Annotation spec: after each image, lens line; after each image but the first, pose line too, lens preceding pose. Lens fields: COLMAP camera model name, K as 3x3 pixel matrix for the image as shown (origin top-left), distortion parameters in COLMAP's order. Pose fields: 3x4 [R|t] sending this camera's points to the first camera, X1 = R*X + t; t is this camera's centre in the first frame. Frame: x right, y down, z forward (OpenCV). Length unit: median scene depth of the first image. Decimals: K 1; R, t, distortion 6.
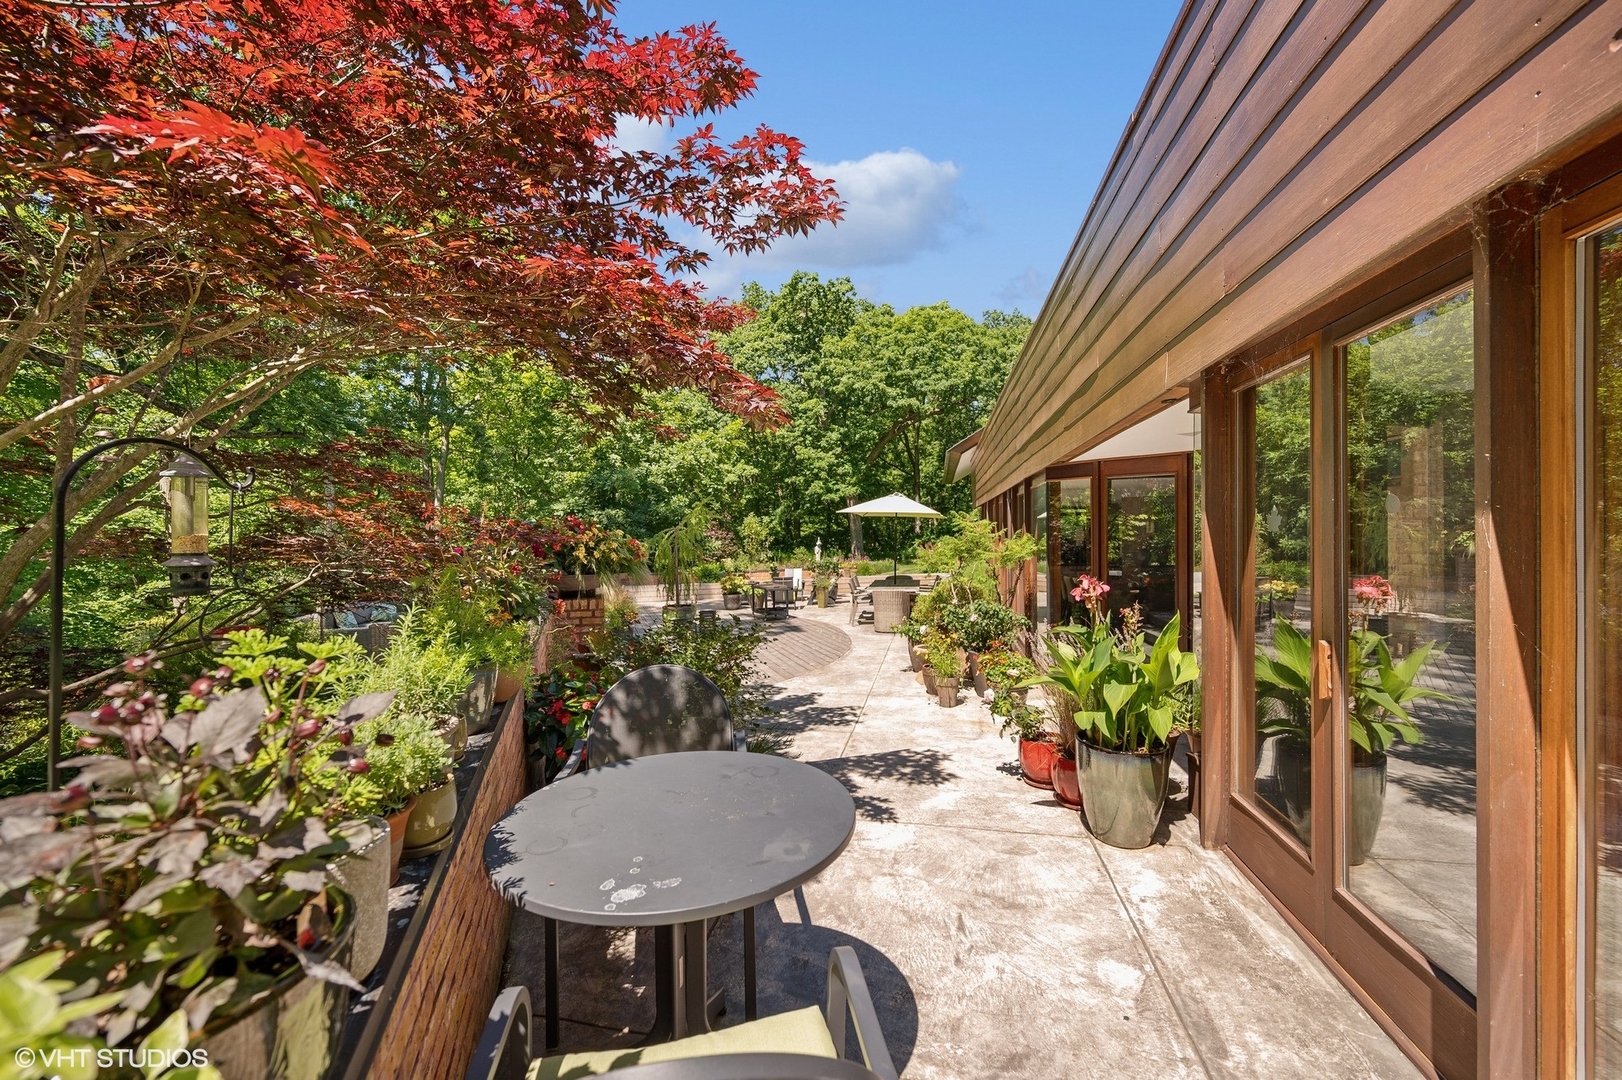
lens RADIAL K [[649.8, 0, 815.0], [0, 649.8, 526.0], [0, 0, 1]] dist [-0.000161, 0.000021]
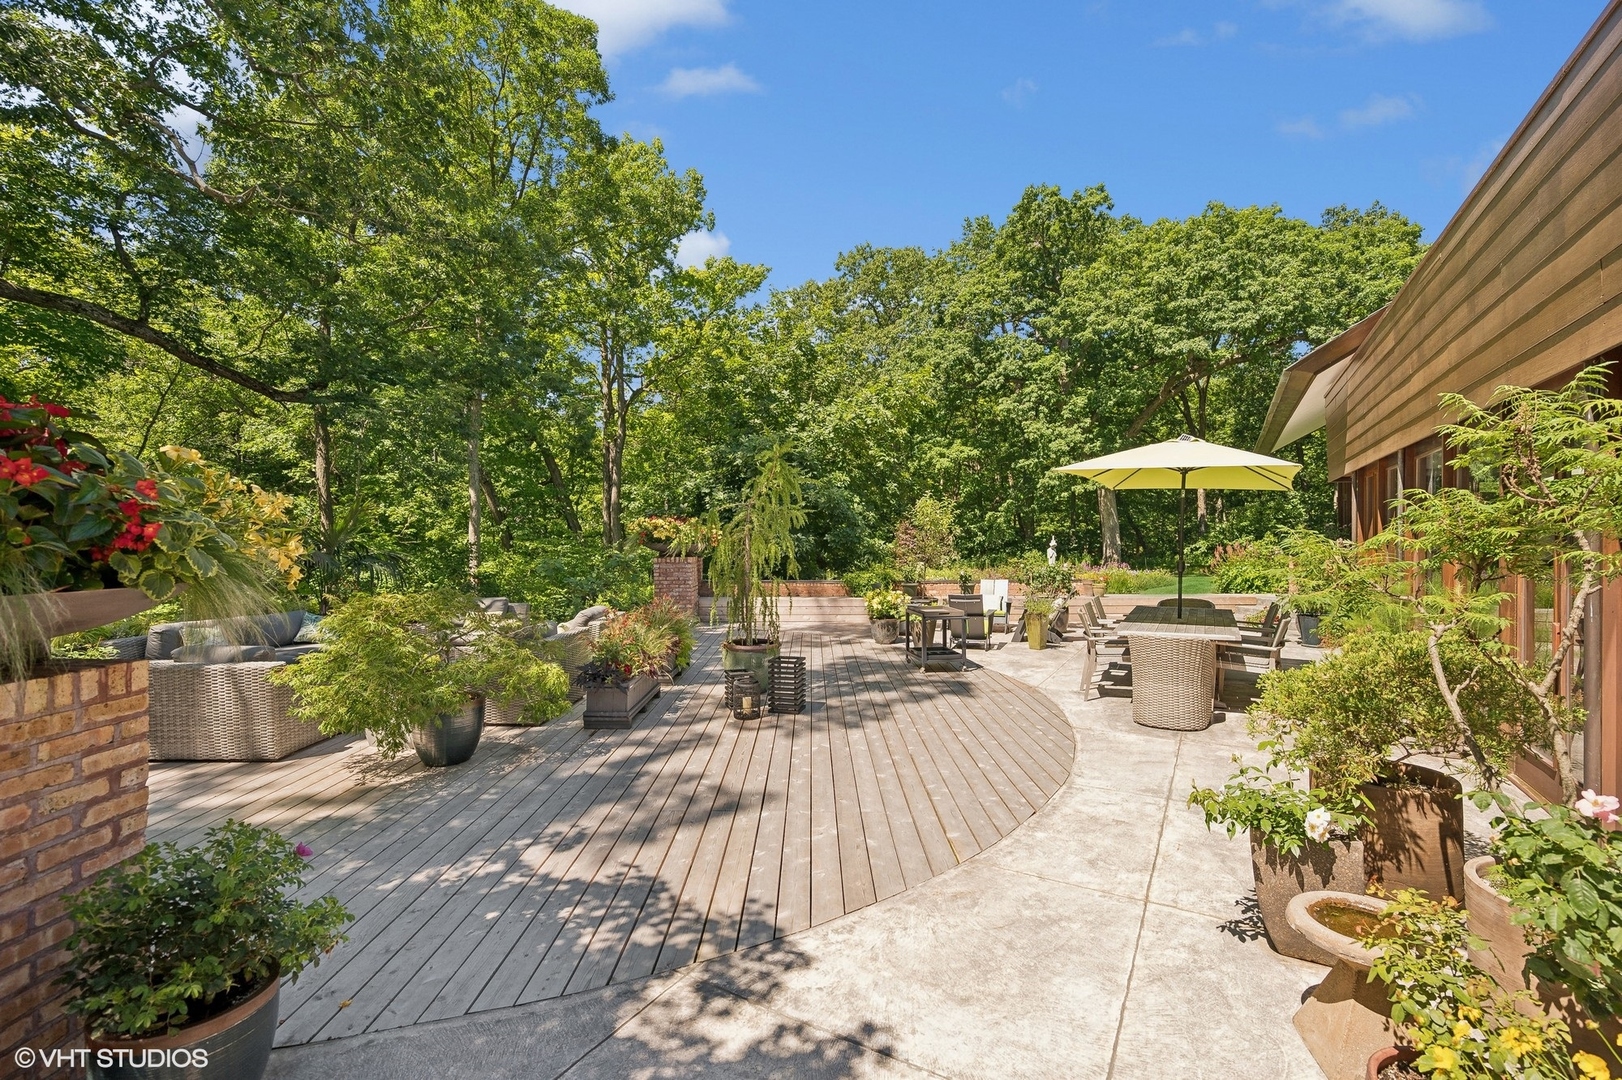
lens RADIAL K [[722.7, 0, 819.1], [0, 722.7, 531.6], [0, 0, 1]] dist [0.001378, 0.000349]
pose [[0.947464, 0.005788, -0.319810, 0.012683], [-0.003728, 0.999968, 0.007054, 0.006624], [0.319841, -0.005491, 0.947455, 0.126797]]
